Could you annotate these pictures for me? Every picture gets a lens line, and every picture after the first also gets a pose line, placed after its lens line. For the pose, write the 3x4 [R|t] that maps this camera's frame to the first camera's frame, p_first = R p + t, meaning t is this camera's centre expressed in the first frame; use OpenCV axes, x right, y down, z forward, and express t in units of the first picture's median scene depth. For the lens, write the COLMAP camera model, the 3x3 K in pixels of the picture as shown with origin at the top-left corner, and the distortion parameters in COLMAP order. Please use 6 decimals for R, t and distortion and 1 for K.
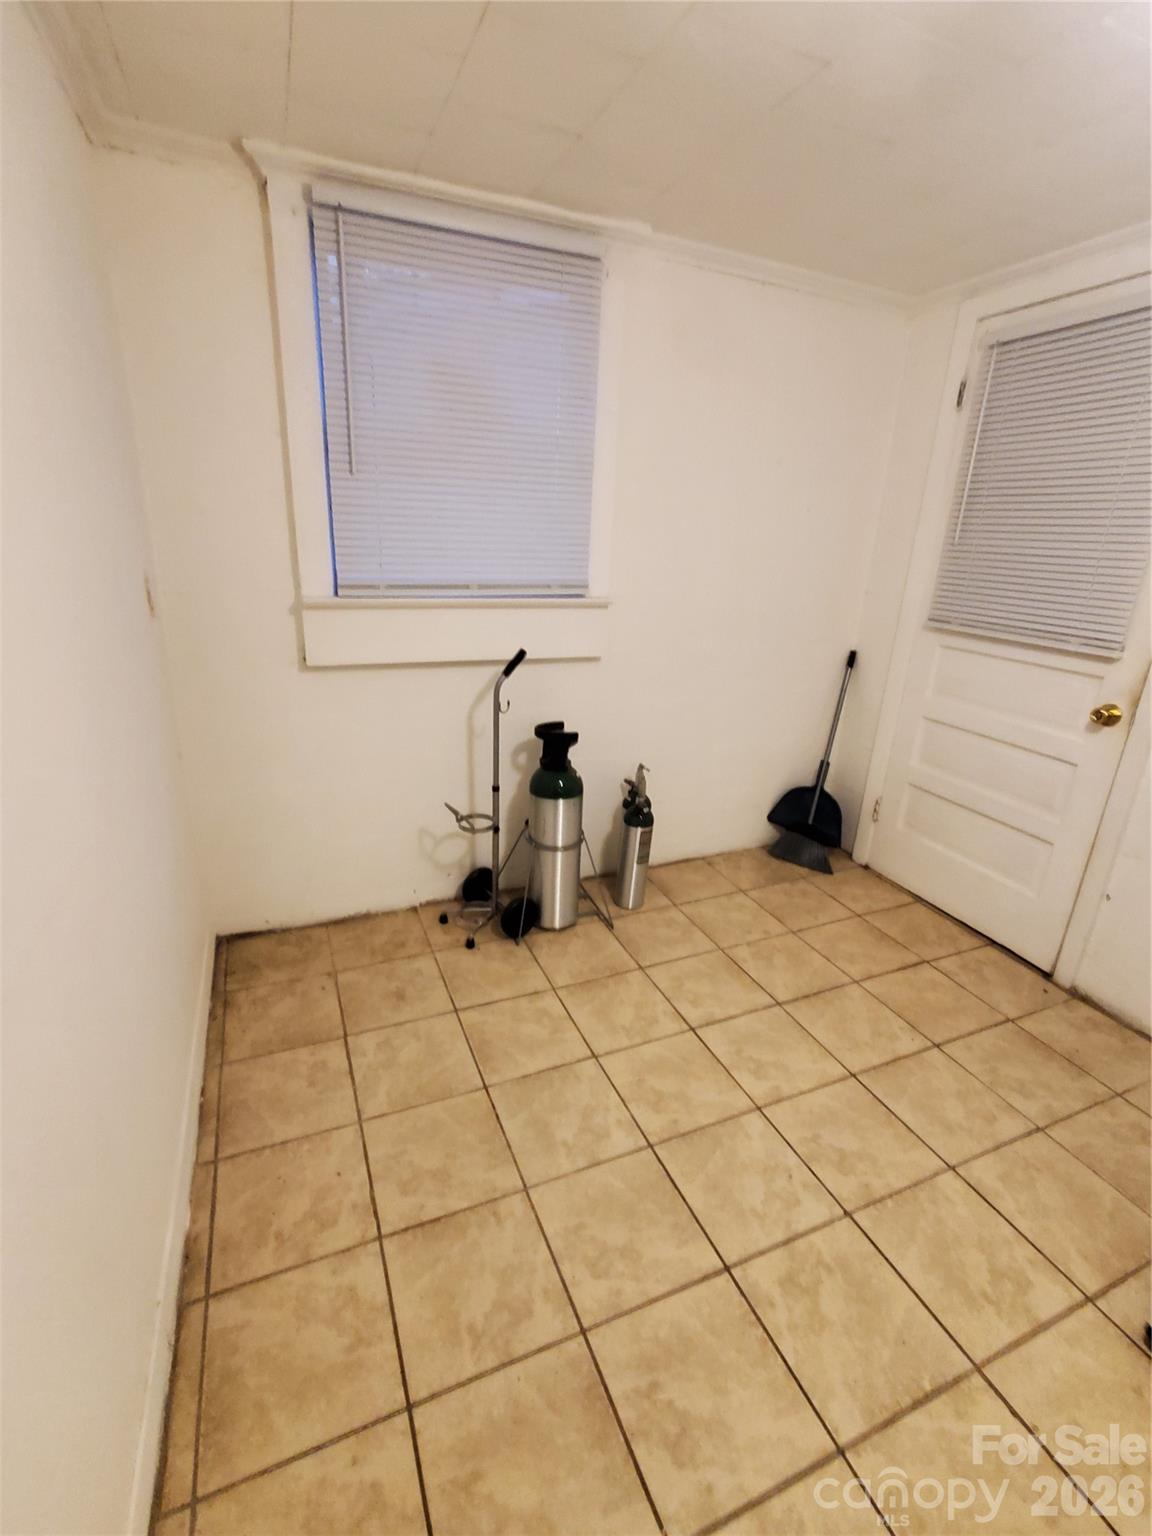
lens RADIAL K [[708.1, 0, 563.0], [0, 708.1, 776.0], [0, 0, 1]] dist [-0.000253, 0.000397]
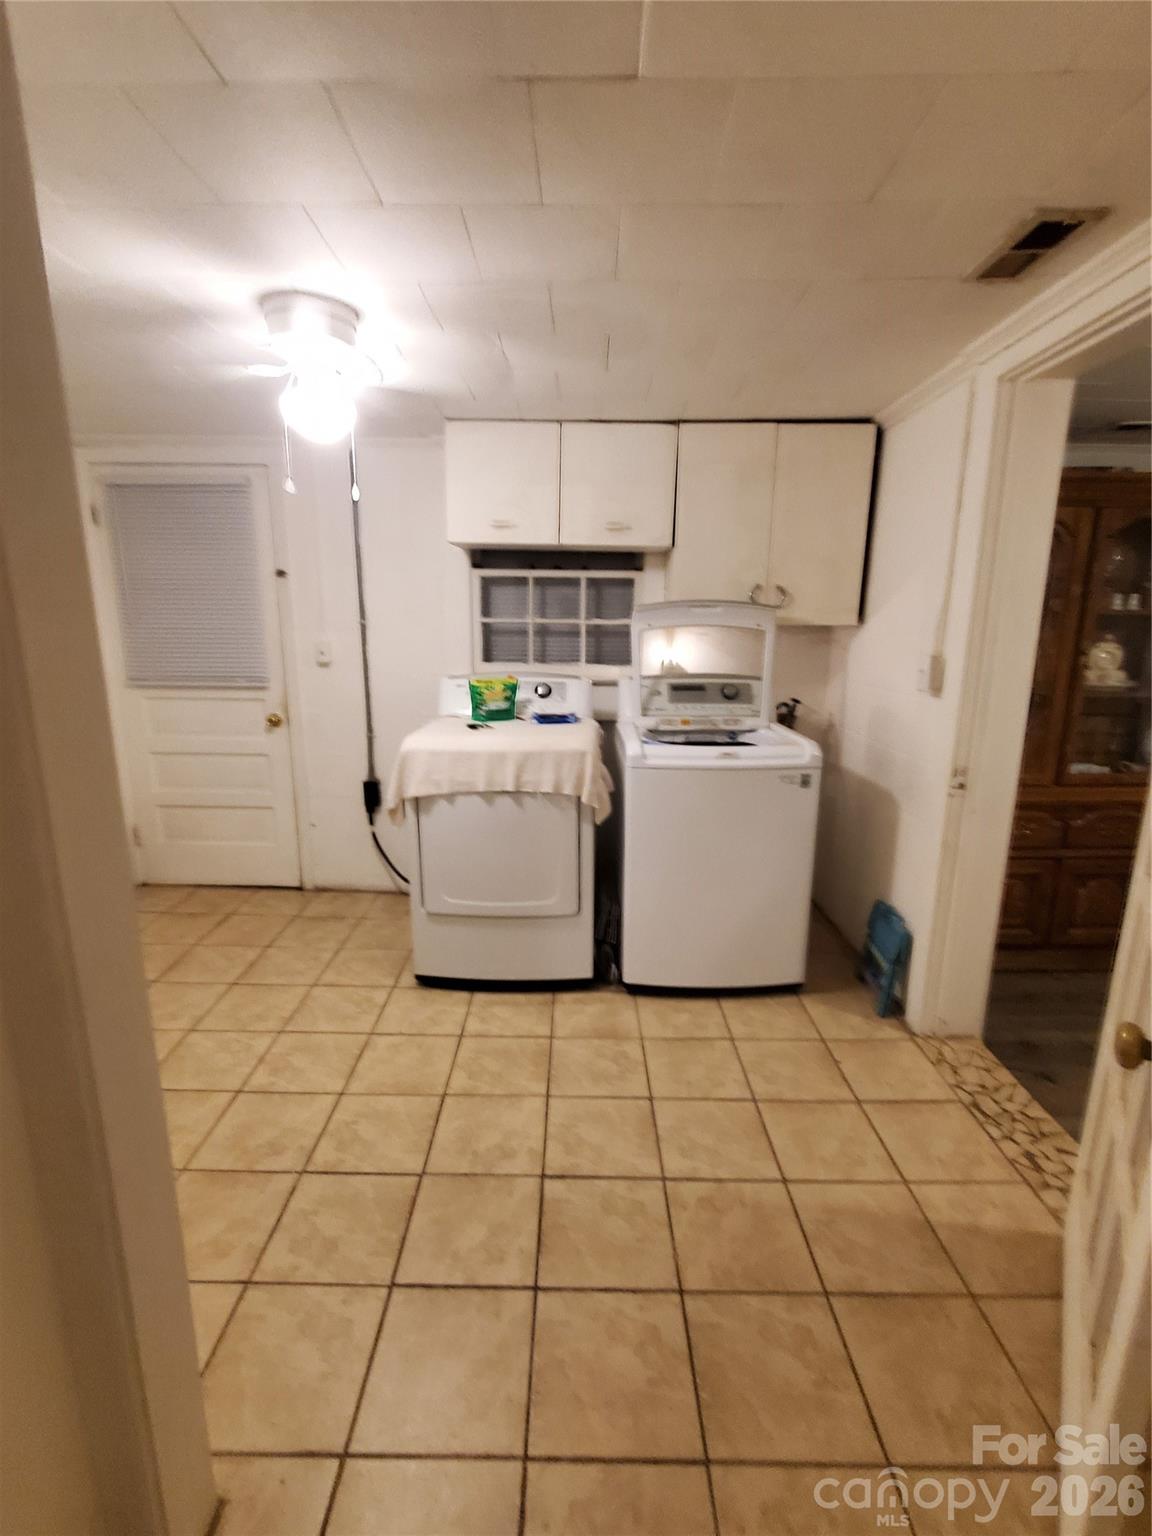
lens RADIAL K [[708.1, 0, 563.0], [0, 708.1, 776.0], [0, 0, 1]] dist [-0.000253, 0.000397]
pose [[0.416364, -0.239703, 0.877031, -0.396729], [0.306939, 0.945048, 0.112576, 0.052796], [-0.855821, 0.222323, 0.467059, -0.286844]]
